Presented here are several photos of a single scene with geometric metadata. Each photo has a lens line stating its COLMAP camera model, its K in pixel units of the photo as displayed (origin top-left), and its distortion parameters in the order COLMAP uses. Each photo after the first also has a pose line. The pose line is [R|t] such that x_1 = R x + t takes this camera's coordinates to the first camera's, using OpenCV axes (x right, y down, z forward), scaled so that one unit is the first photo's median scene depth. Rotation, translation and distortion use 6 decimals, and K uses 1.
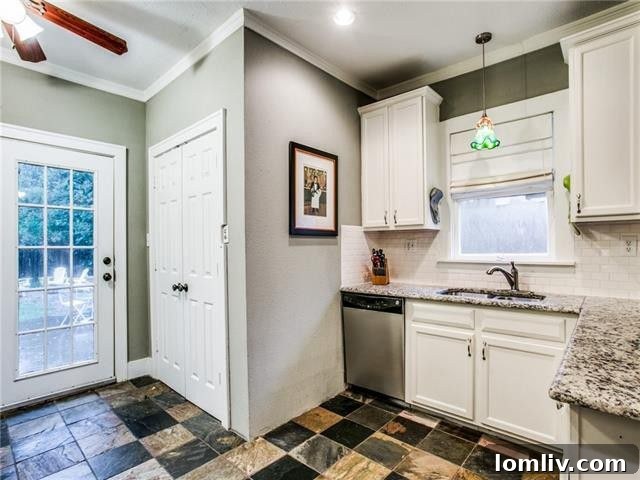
lens RADIAL K [[322.9, 0, 321.3], [0, 322.9, 246.9], [0, 0, 1]] dist [-0.002078, 0.000767]
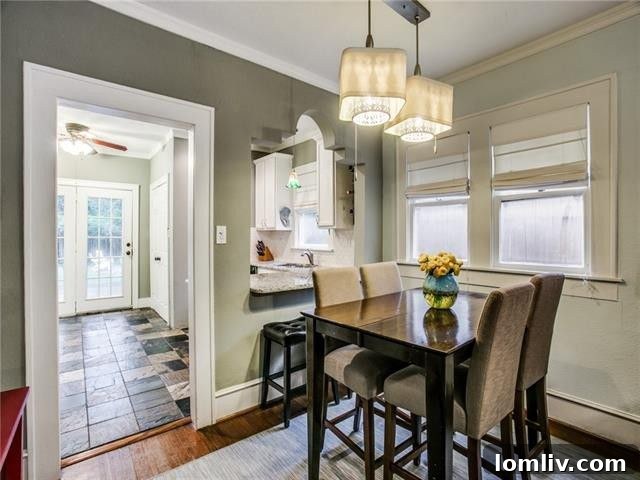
lens RADIAL K [[328.8, 0, 319.1], [0, 328.8, 235.9], [0, 0, 1]] dist [-0.001440, 0.000905]
pose [[0.979773, 0.013960, -0.199624, 0.874169], [-0.014510, 0.999894, -0.001292, -0.023268], [0.199585, 0.004163, 0.979872, -0.722185]]
